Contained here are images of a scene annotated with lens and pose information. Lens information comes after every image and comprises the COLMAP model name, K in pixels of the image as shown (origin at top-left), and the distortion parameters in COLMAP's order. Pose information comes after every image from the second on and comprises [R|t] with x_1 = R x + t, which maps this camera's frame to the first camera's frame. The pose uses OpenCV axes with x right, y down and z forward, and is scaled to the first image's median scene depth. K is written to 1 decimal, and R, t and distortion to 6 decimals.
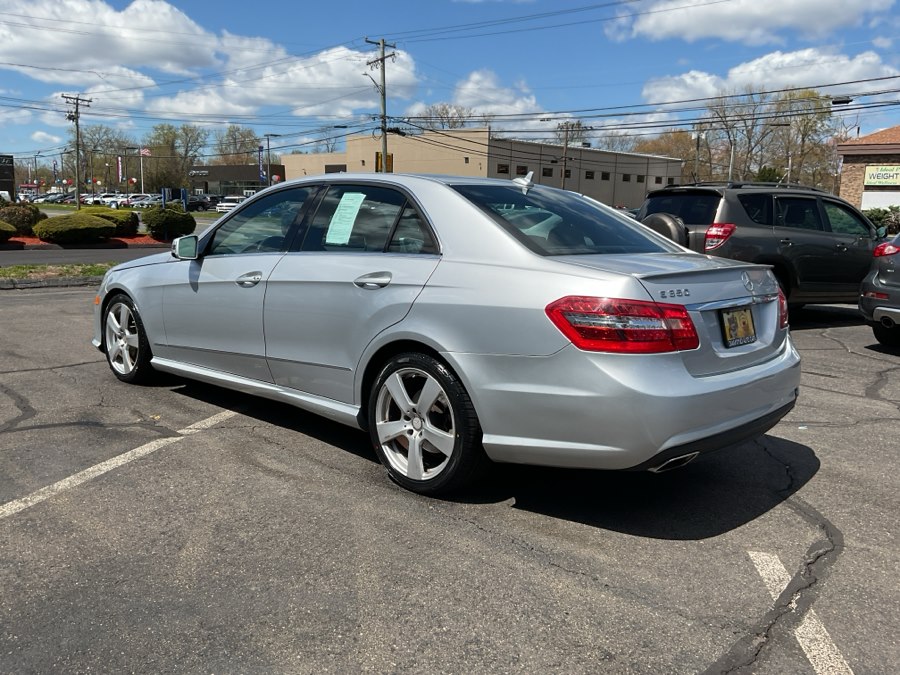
lens RADIAL K [[743.6, 0, 447.4], [0, 743.6, 338.3], [0, 0, 1]] dist [0.090036, -0.179449]
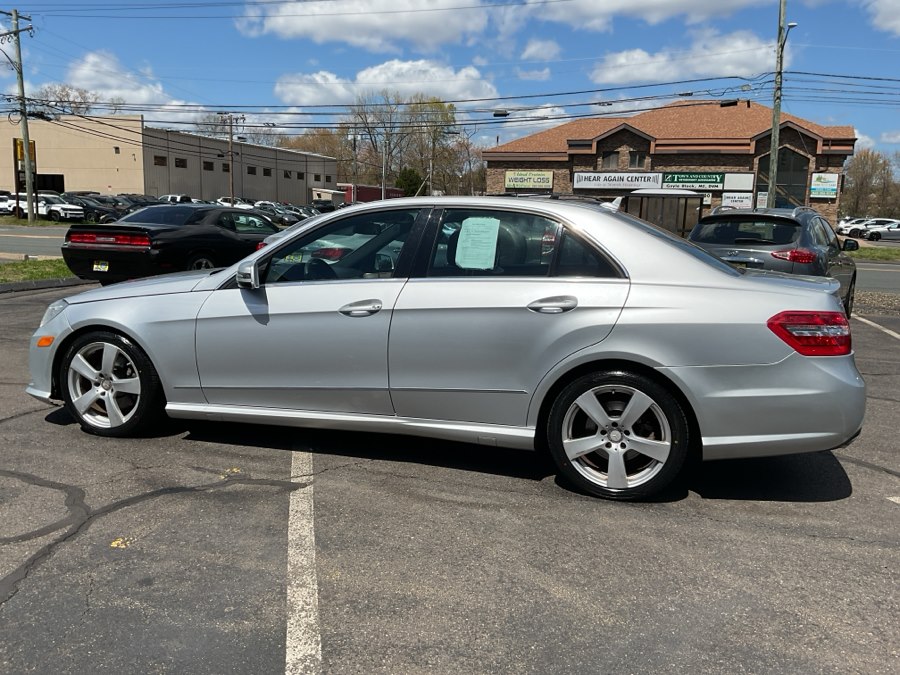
lens RADIAL K [[743.6, 0, 447.4], [0, 743.6, 338.3], [0, 0, 1]] dist [0.090036, -0.179449]
pose [[0.892955, -0.074347, 0.443965, -0.515717], [0.071442, 0.997173, 0.023297, -0.048684], [-0.444441, 0.010915, 0.895741, 0.101621]]
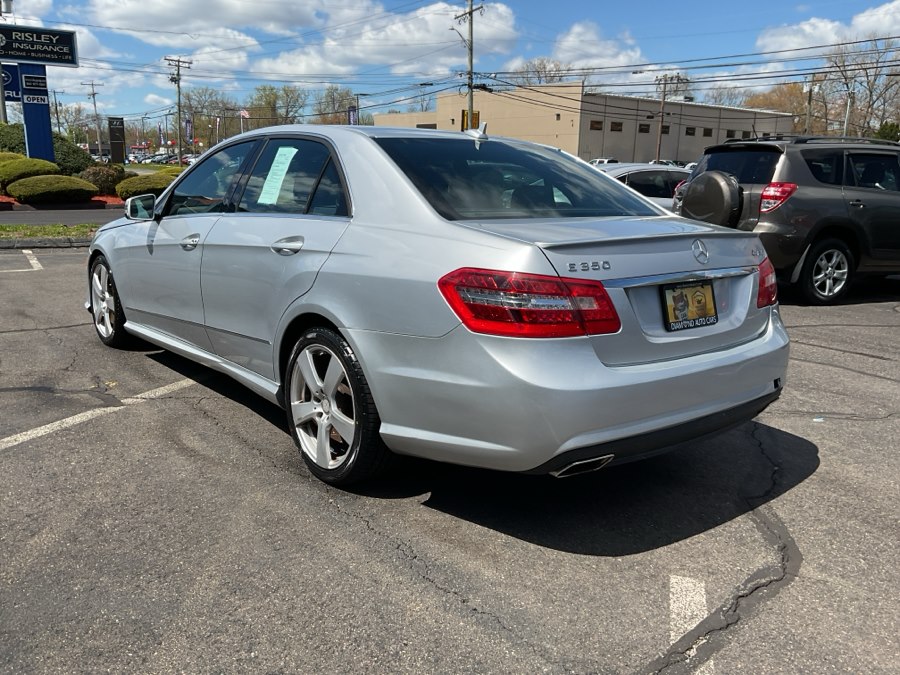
lens RADIAL K [[743.6, 0, 447.4], [0, 743.6, 338.3], [0, 0, 1]] dist [0.090036, -0.179449]
pose [[0.991937, 0.025265, -0.124192, 0.153085], [-0.018804, 0.998422, 0.052923, -0.012755], [0.125333, -0.050160, 0.990846, 0.091762]]
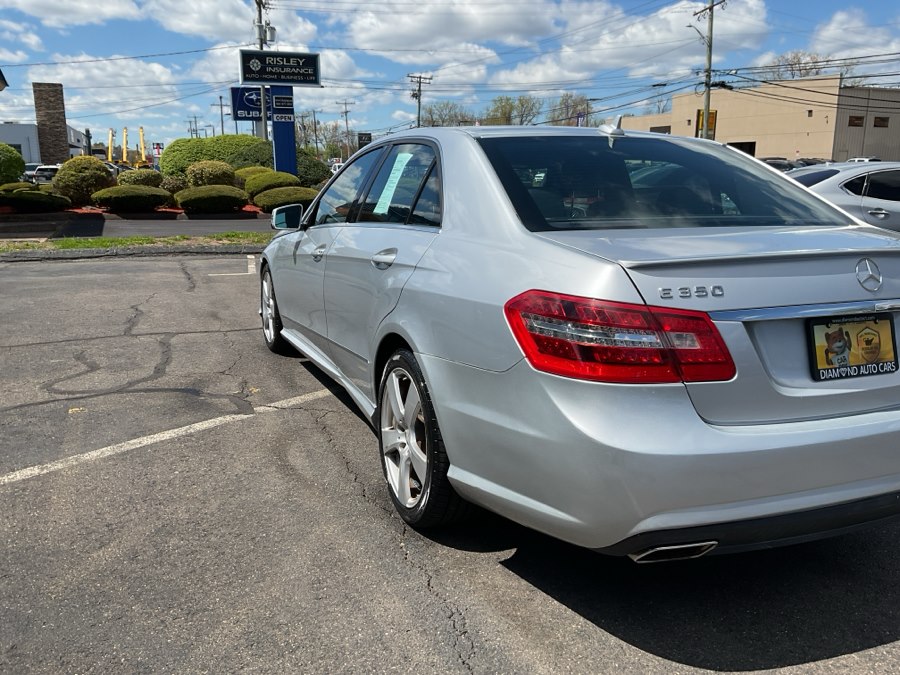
lens RADIAL K [[743.6, 0, 447.4], [0, 743.6, 338.3], [0, 0, 1]] dist [0.090036, -0.179449]
pose [[0.909950, 0.066956, -0.409278, 0.229781], [-0.049058, 0.997330, 0.054087, -0.027525], [0.411807, -0.029139, 0.910805, 0.200200]]
